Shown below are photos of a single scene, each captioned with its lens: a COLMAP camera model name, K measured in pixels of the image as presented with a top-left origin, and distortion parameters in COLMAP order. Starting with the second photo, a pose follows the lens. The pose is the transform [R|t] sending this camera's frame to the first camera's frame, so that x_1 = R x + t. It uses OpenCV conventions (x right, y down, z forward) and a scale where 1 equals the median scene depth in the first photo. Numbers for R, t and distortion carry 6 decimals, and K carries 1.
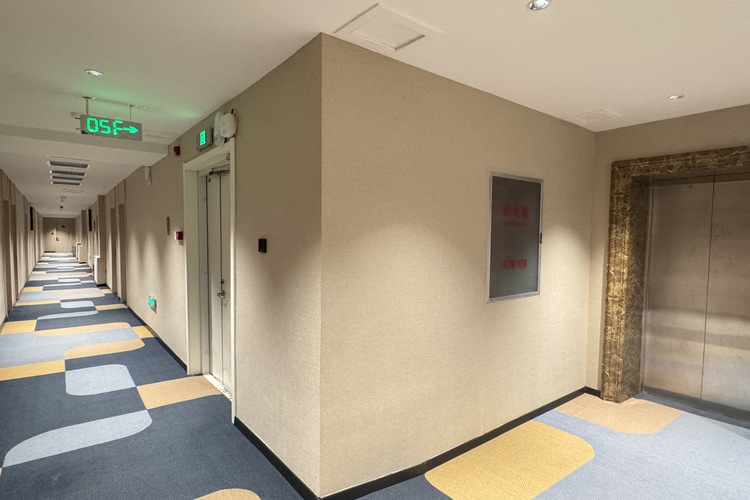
lens RADIAL K [[410.1, 0, 374.0], [0, 410.1, 258.8], [0, 0, 1]] dist [-0.000111, -0.000006]
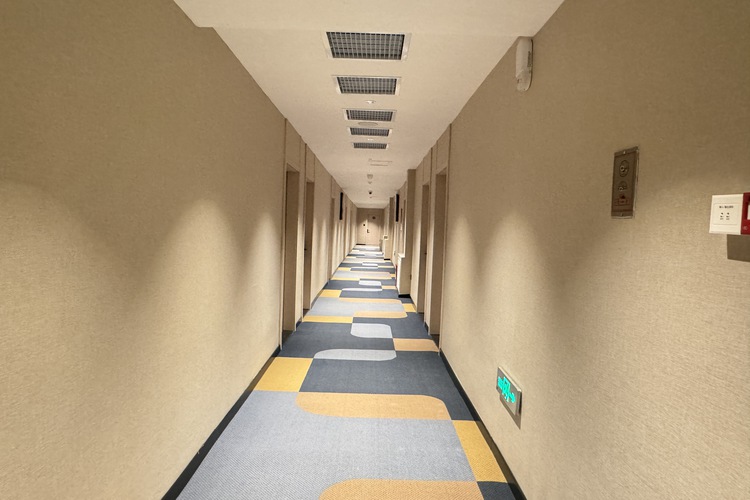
lens RADIAL K [[495.1, 0, 375.0], [0, 495.1, 250.0], [0, 0, 1]] dist [0.000027, 0.000007]
pose [[0.795303, 0.049470, -0.604190, -0.170692], [-0.062972, 0.998015, -0.001175, -0.010075], [0.602932, 0.038982, 0.796839, 0.253953]]
